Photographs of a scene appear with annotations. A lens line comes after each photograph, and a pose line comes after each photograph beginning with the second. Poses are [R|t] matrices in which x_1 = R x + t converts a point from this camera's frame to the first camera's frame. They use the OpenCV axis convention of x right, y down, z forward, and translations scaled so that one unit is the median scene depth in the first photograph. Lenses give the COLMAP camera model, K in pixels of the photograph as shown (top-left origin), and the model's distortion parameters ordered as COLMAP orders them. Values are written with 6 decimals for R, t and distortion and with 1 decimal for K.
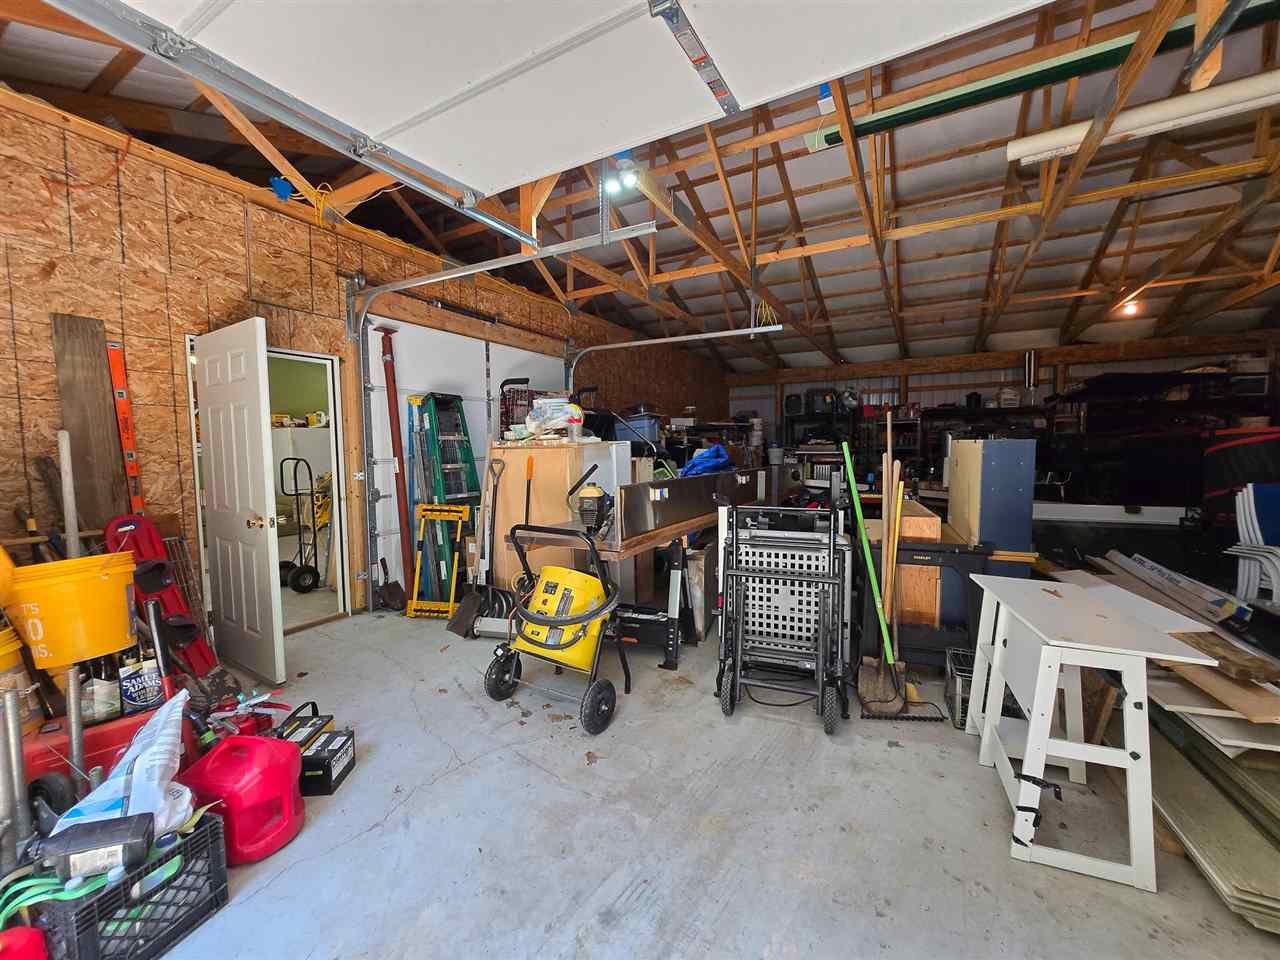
lens RADIAL K [[507.3, 0, 640.0], [0, 507.3, 480.0], [0, 0, 1]] dist [-0.000006, 0.000001]
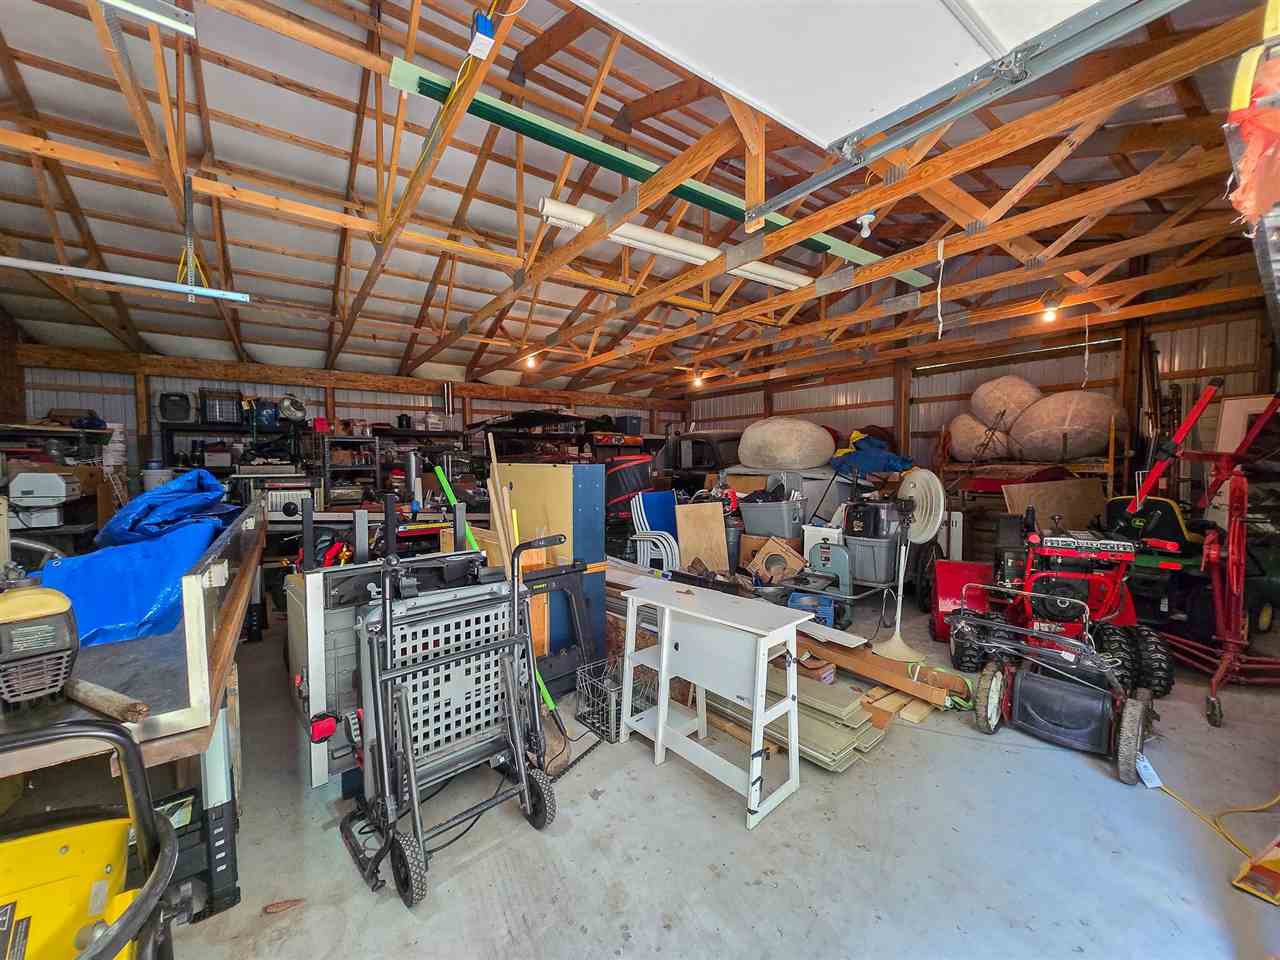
lens RADIAL K [[504.4, 0, 637.9], [0, 504.4, 483.9], [0, 0, 1]] dist [0.002585, 0.000217]
pose [[0.425167, -0.033393, 0.904499, -0.123299], [0.057533, 0.998295, 0.009812, -0.021653], [-0.903284, 0.047866, 0.426364, 0.222136]]
